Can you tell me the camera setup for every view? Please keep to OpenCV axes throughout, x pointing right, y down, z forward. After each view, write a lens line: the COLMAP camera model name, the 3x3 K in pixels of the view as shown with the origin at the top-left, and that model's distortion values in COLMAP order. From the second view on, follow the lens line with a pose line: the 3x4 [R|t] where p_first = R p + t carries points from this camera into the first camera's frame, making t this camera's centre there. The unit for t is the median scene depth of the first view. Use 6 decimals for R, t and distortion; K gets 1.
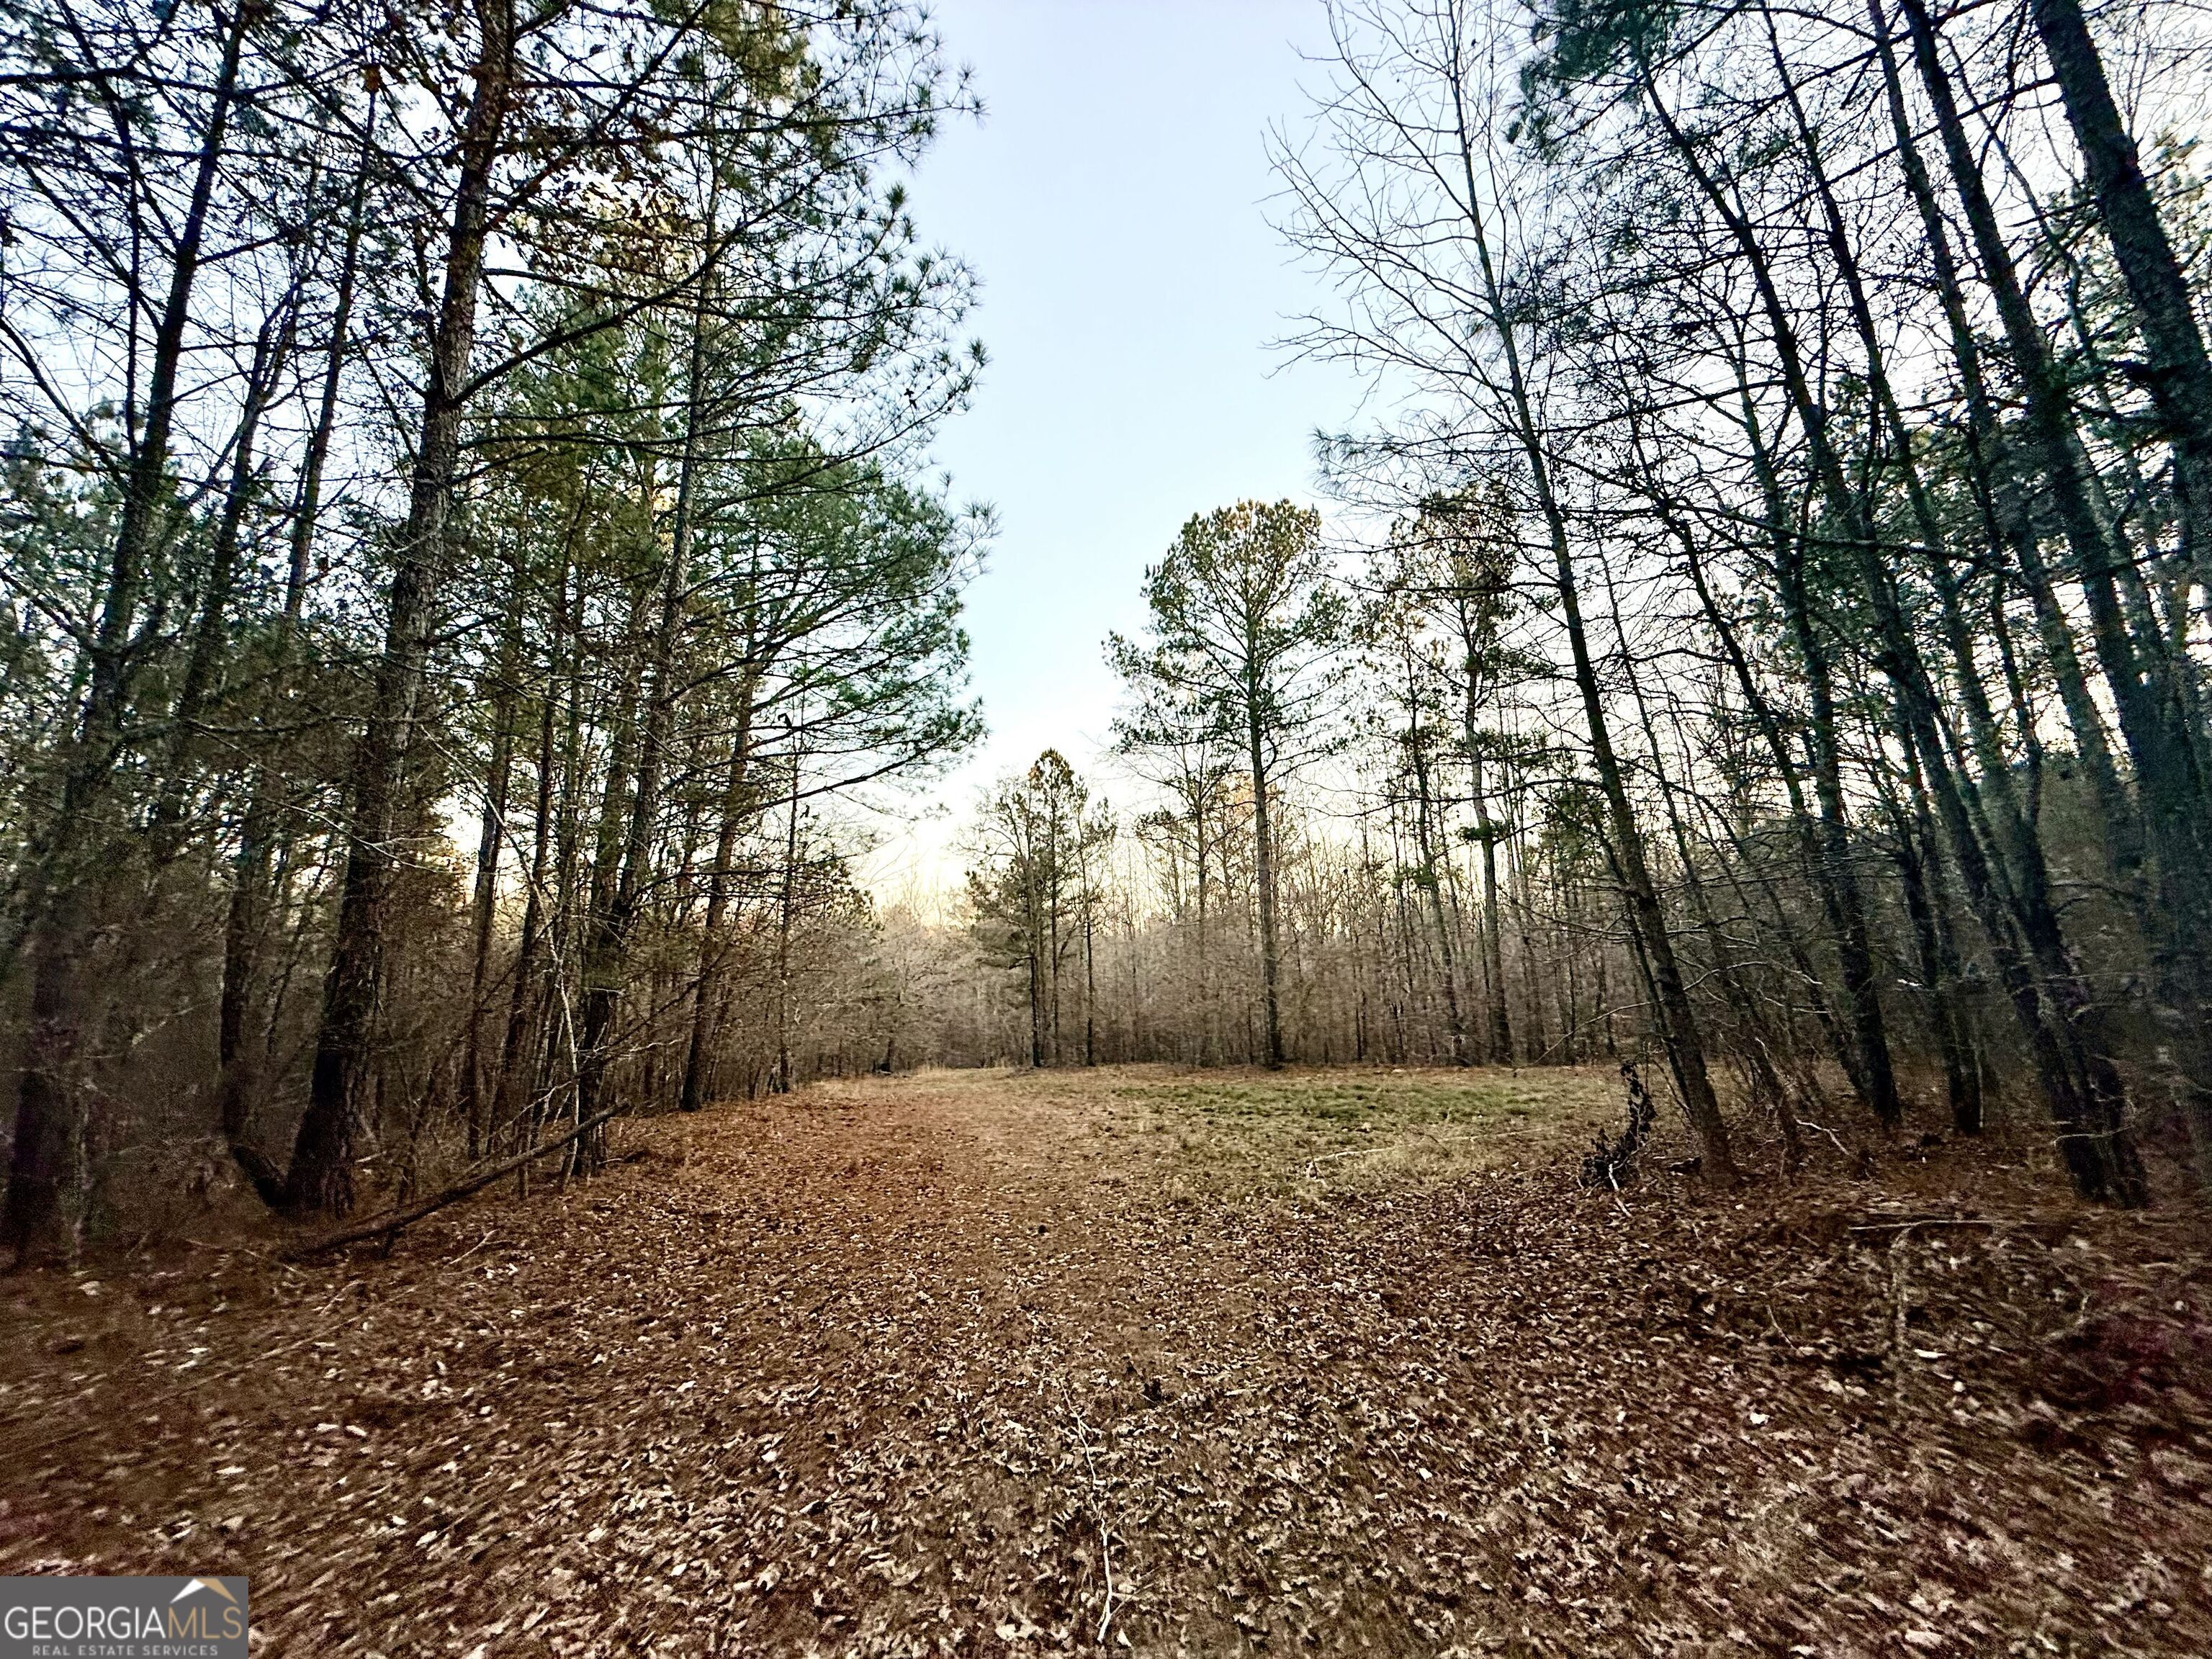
lens RADIAL K [[877.3, 0, 1103.4], [0, 877.3, 820.0], [0, 0, 1]] dist [-0.002959, -0.000076]
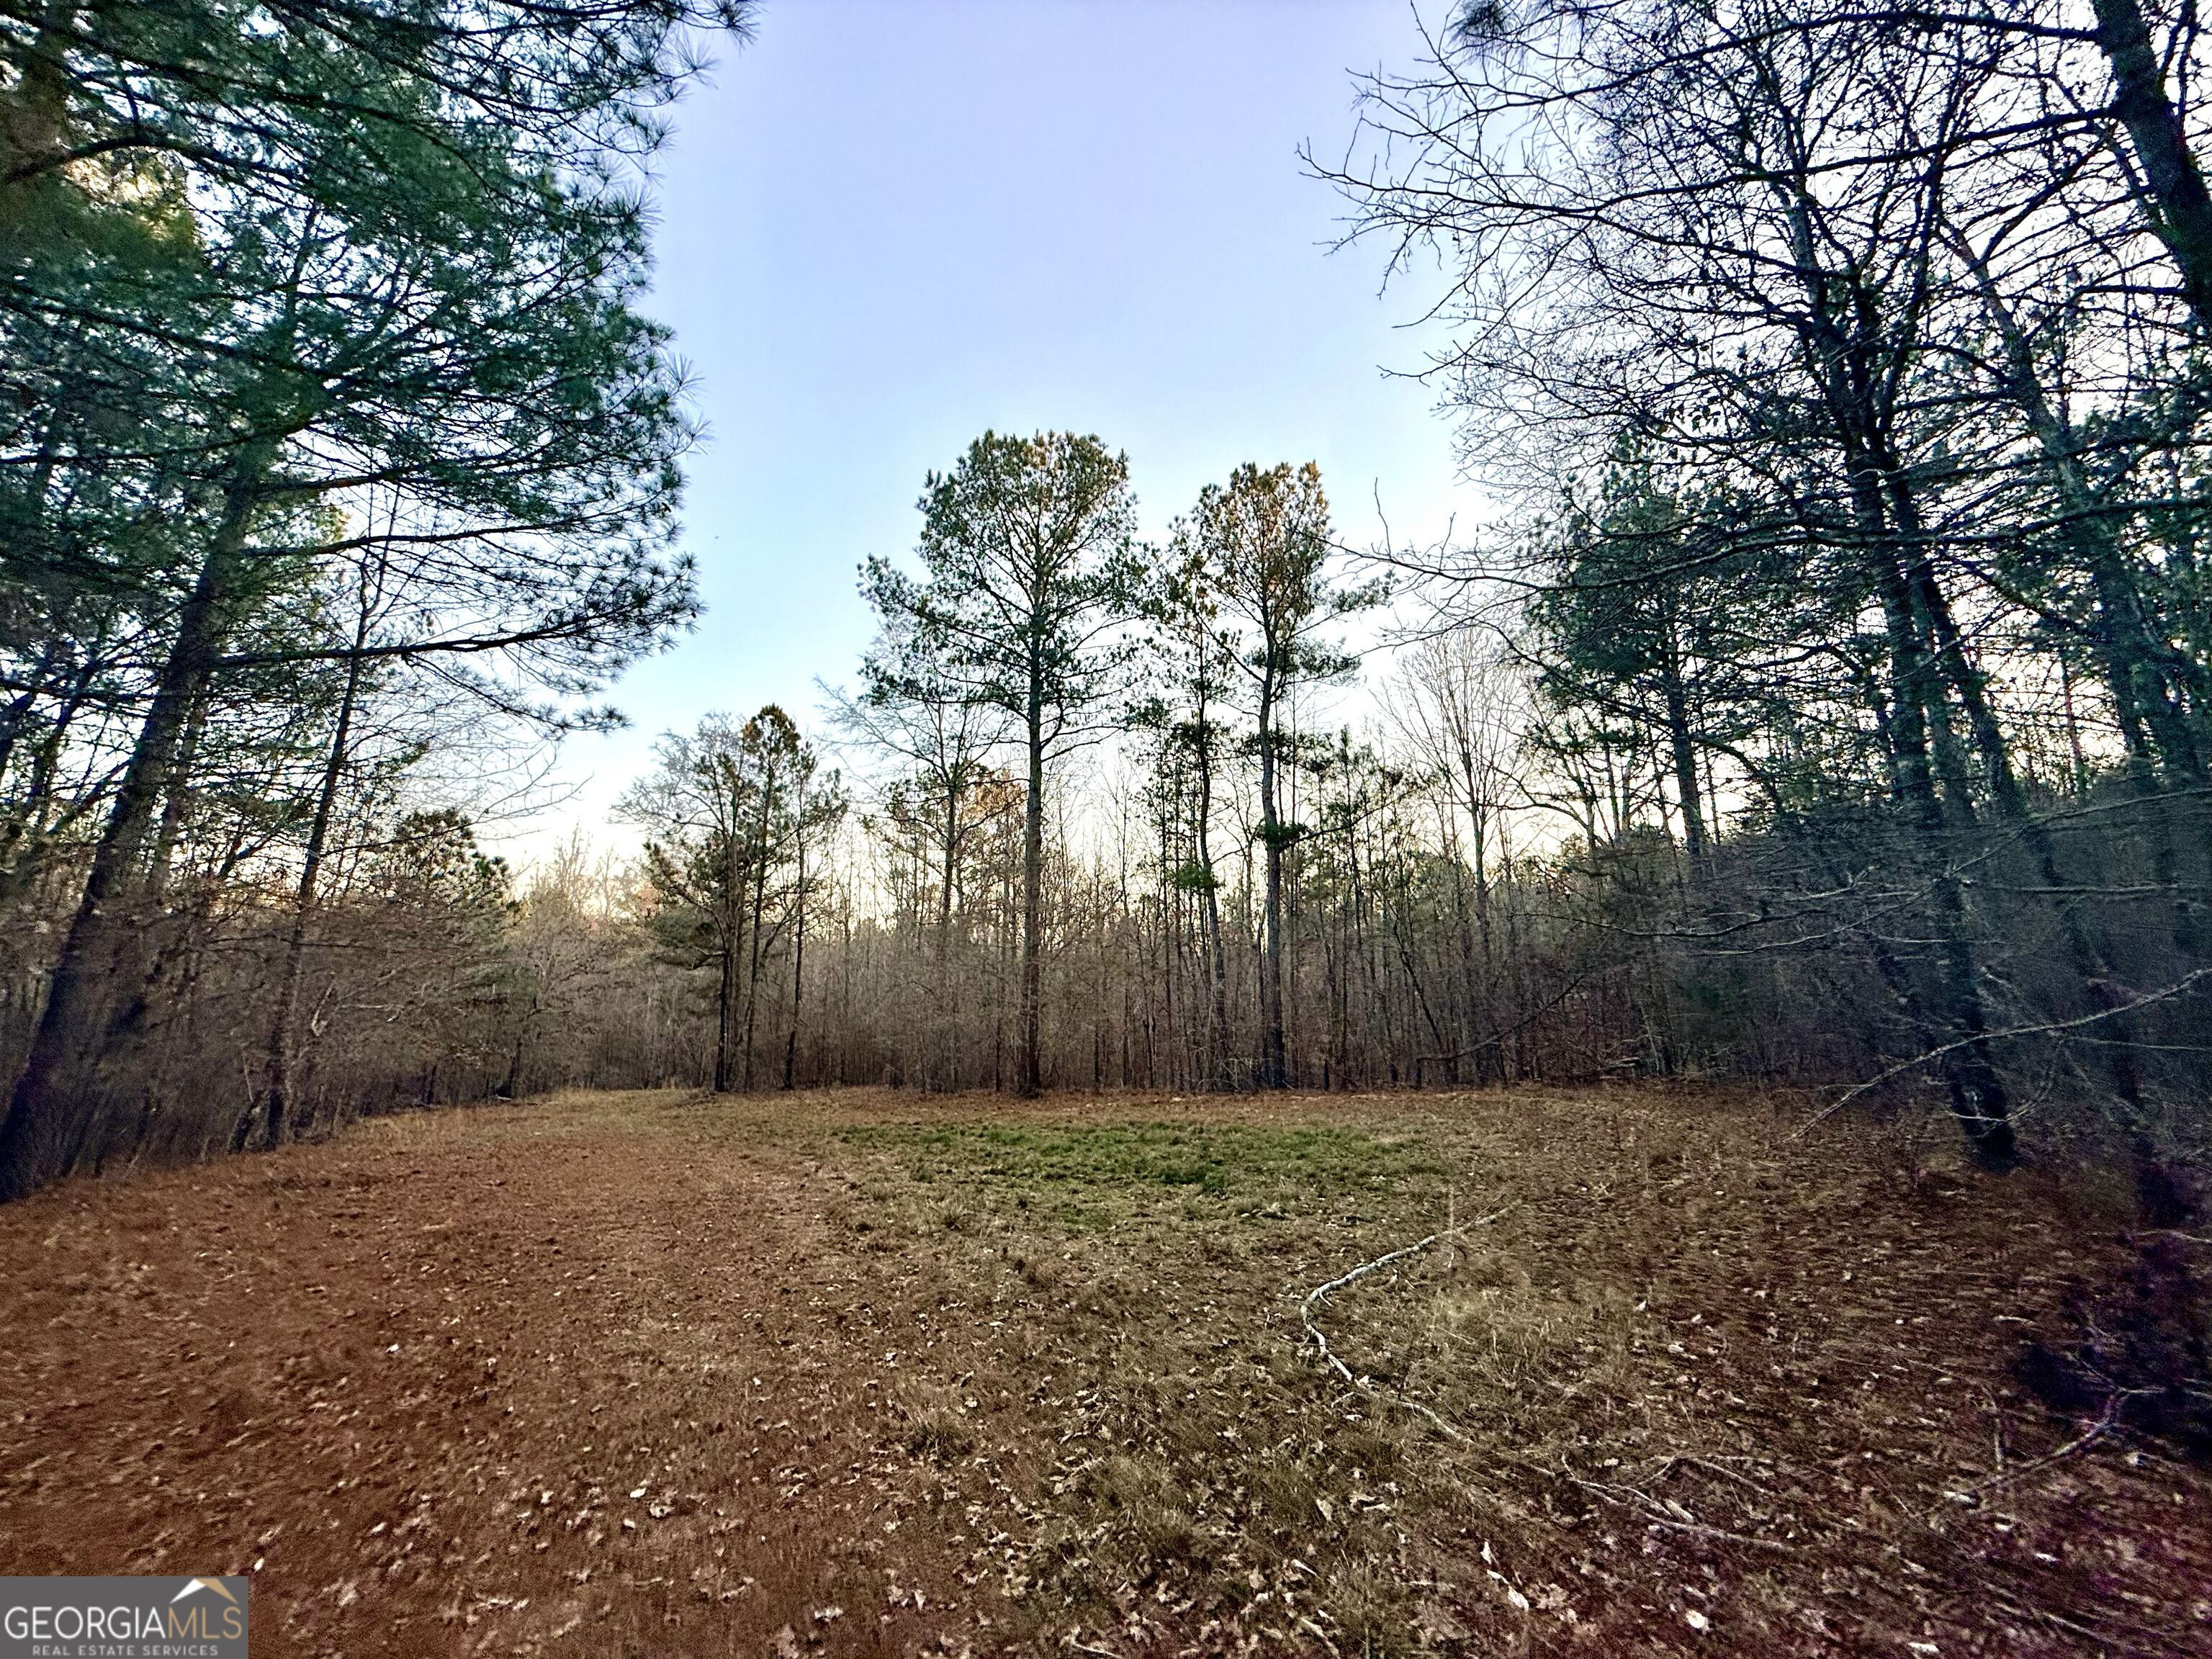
lens RADIAL K [[877.3, 0, 1103.4], [0, 877.3, 820.0], [0, 0, 1]] dist [-0.002959, -0.000076]
pose [[0.945930, 0.088922, 0.311946, -0.018922], [-0.084127, 0.996038, -0.028825, 0.034211], [-0.313273, 0.001024, 0.949663, 0.156402]]
